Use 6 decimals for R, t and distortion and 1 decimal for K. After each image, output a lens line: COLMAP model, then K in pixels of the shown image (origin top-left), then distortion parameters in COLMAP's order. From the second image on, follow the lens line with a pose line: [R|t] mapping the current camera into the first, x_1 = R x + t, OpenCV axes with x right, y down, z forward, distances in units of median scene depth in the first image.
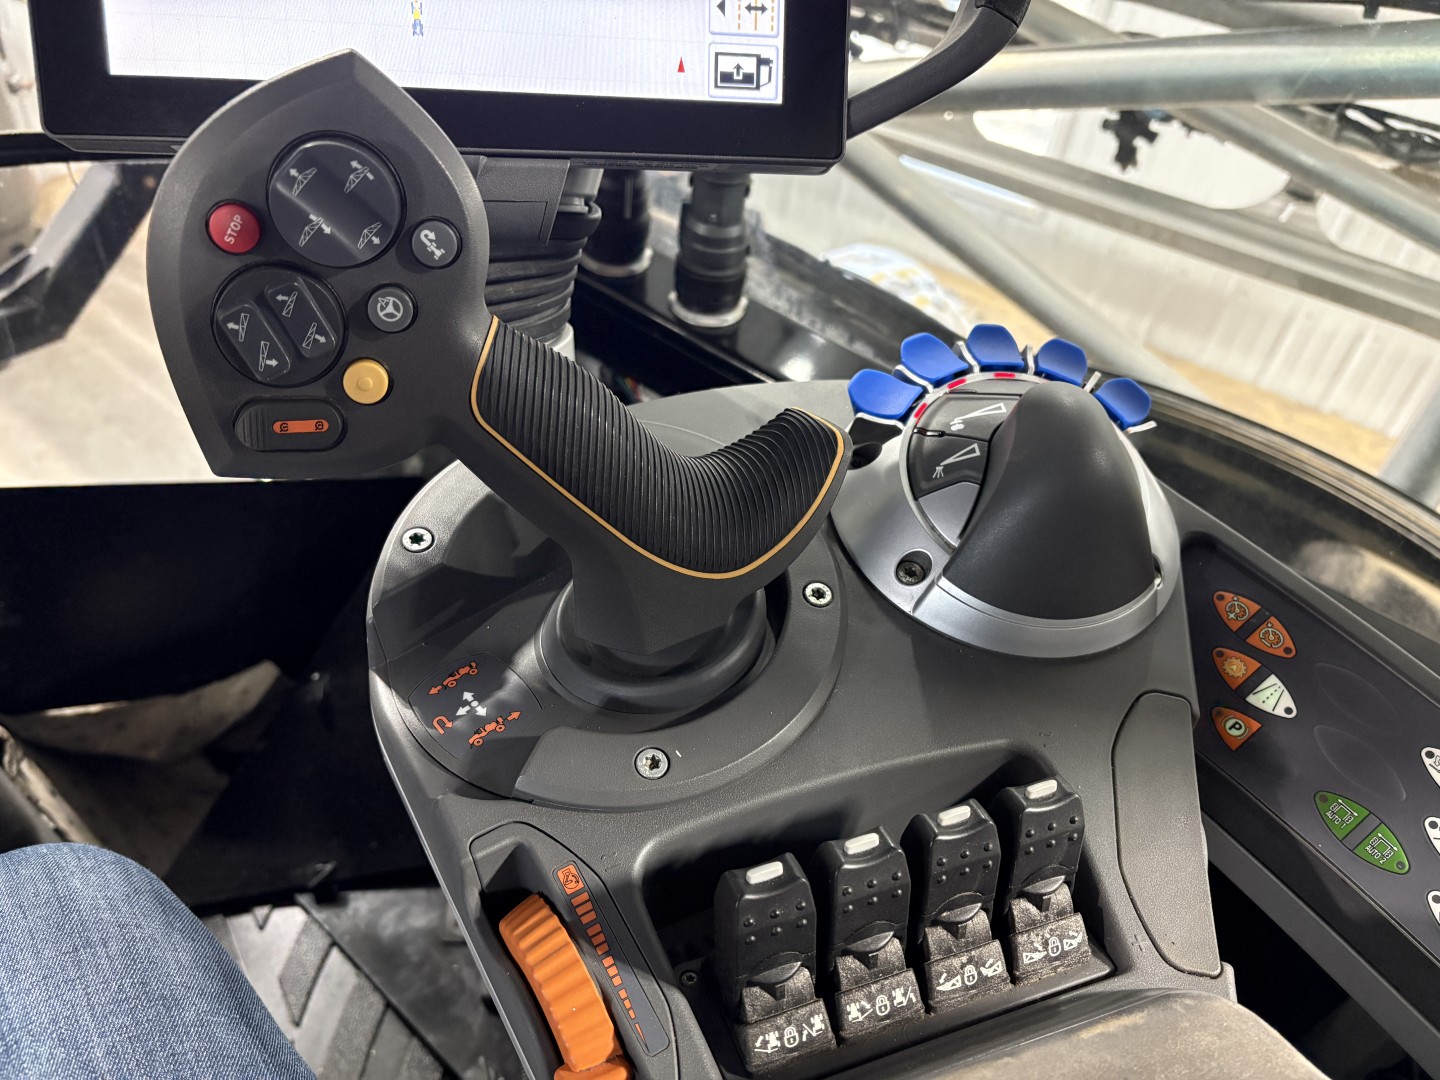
lens RADIAL K [[1132.6, 0, 721.3], [0, 1132.6, 542.6], [0, 0, 1]] dist [0.024262, -0.008638]
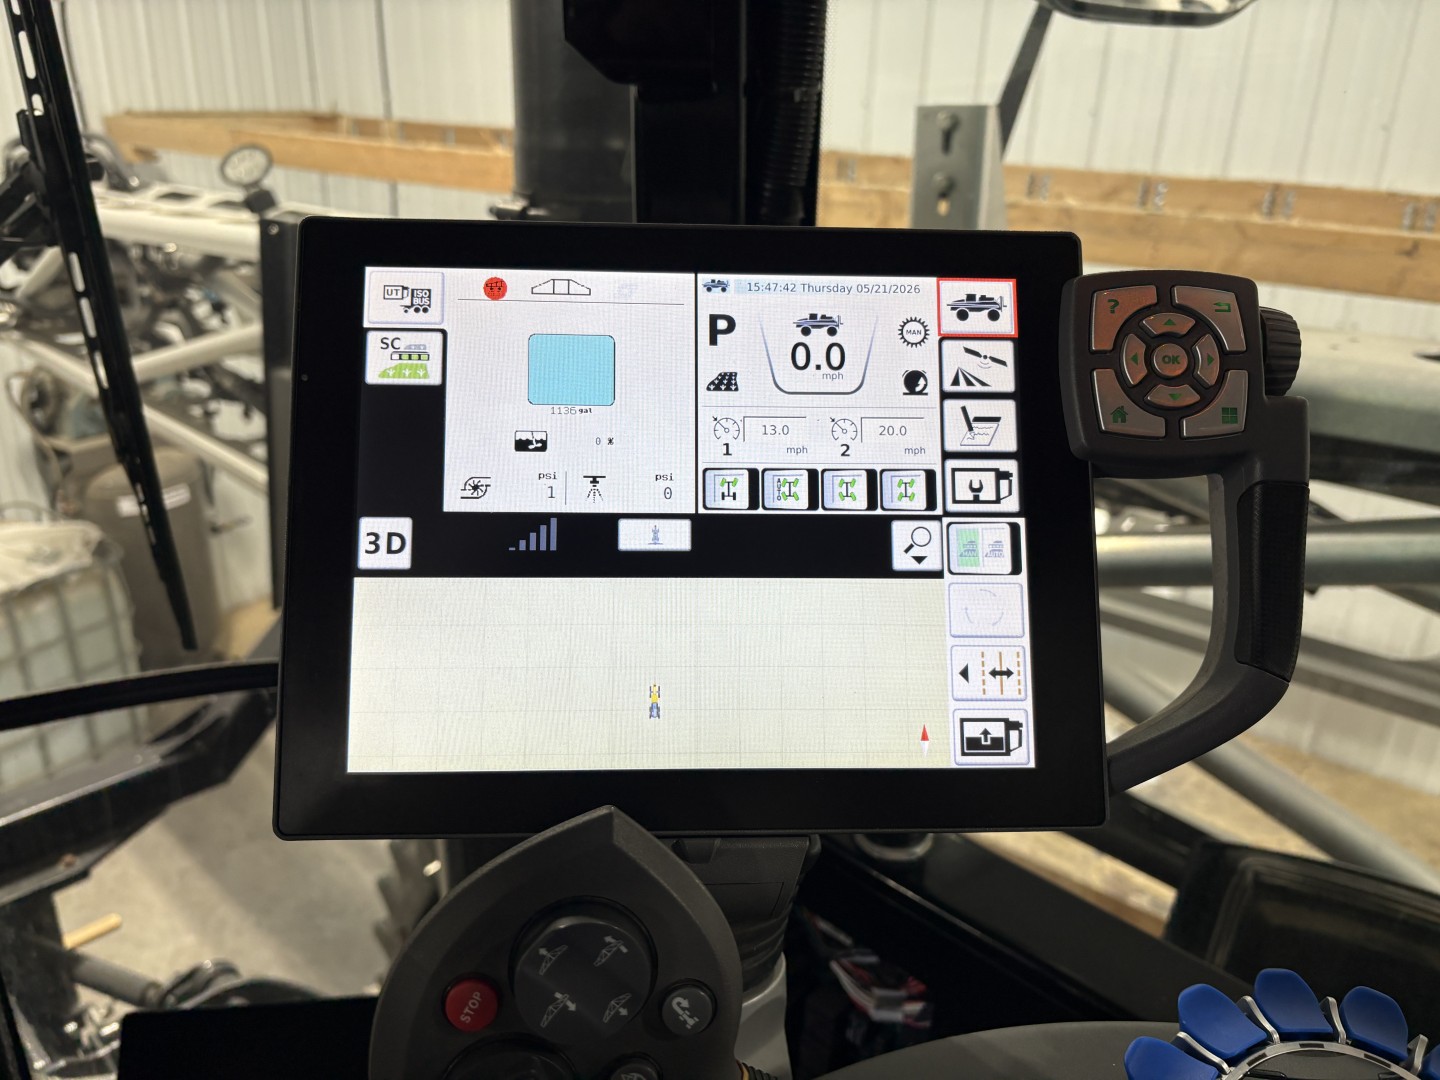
lens RADIAL K [[1132.6, 0, 719.2], [0, 1132.6, 544.8], [0, 0, 1]] dist [0.024262, -0.008638]
pose [[0.994227, -0.030768, -0.102792, -0.092262], [-0.004492, 0.945231, -0.326371, -0.231990], [0.107204, 0.324949, 0.939636, 0.042431]]
